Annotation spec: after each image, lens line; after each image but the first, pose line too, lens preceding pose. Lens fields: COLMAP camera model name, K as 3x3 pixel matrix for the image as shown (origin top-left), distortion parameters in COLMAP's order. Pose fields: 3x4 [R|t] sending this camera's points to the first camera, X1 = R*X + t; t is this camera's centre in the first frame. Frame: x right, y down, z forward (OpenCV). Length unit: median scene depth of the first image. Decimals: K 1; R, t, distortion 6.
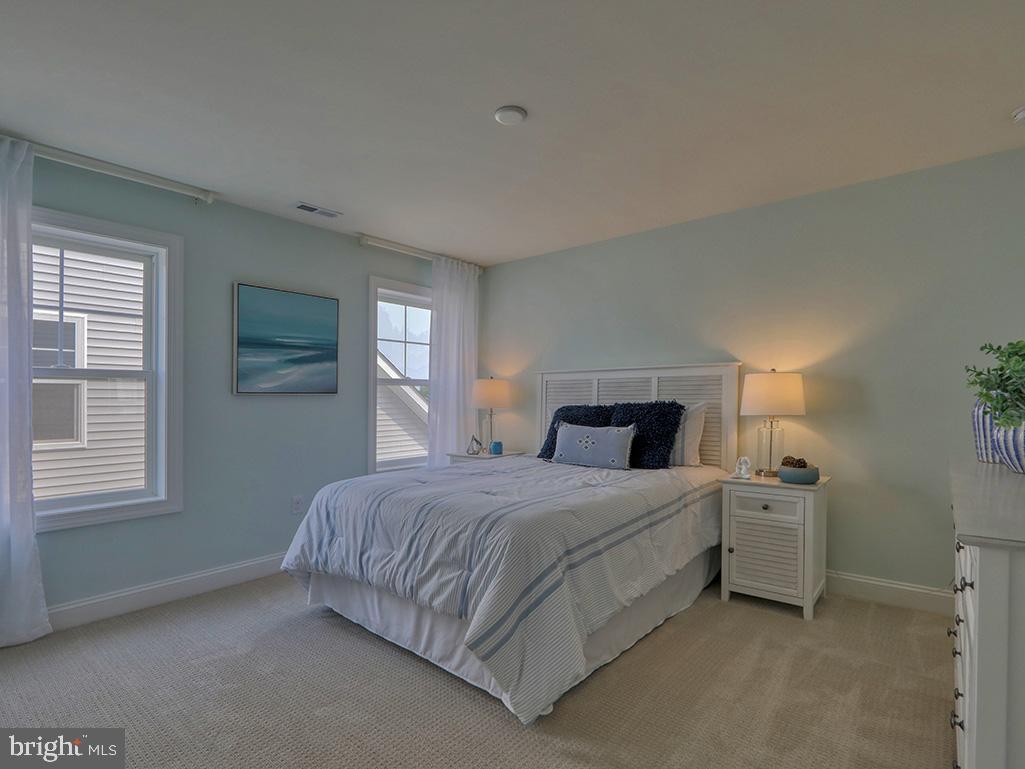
lens RADIAL K [[499.0, 0, 512.5], [0, 499.0, 384.5], [0, 0, 1]] dist [-0.019425, 0.001542]
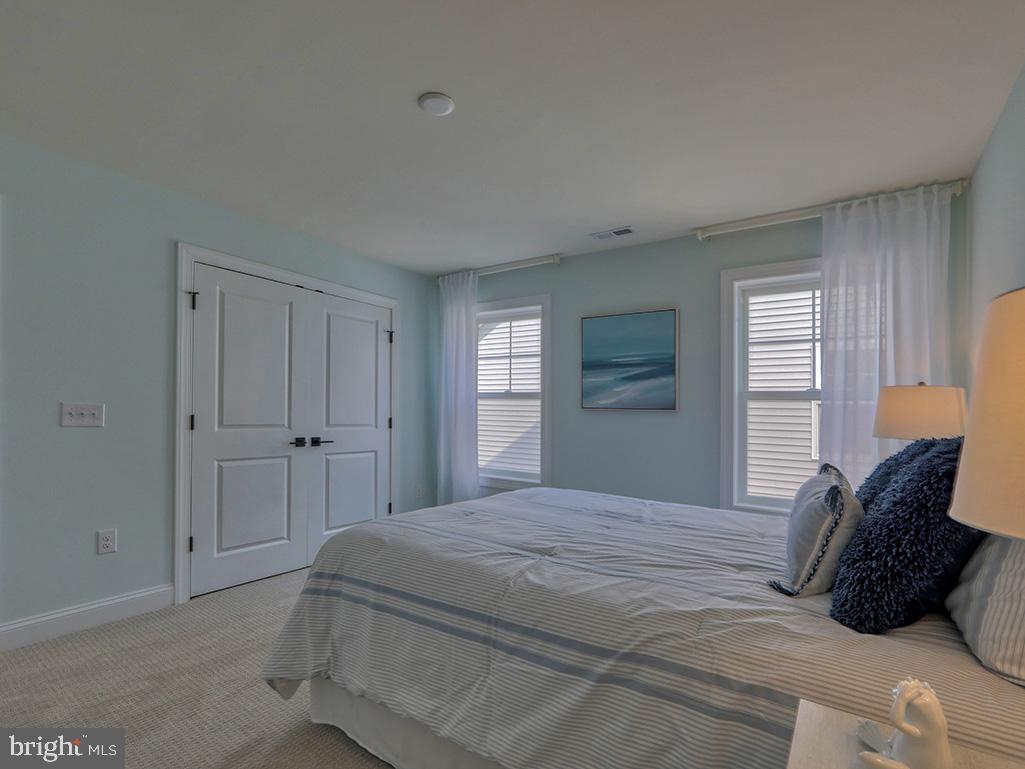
lens RADIAL K [[484.0, 0, 513.7], [0, 484.0, 405.7], [0, 0, 1]] dist [-0.022260, 0.000236]
pose [[0.106140, -0.004292, -0.994342, 0.558513], [0.002844, 0.999988, -0.004013, 0.014037], [0.994347, -0.002402, 0.106150, 0.647554]]
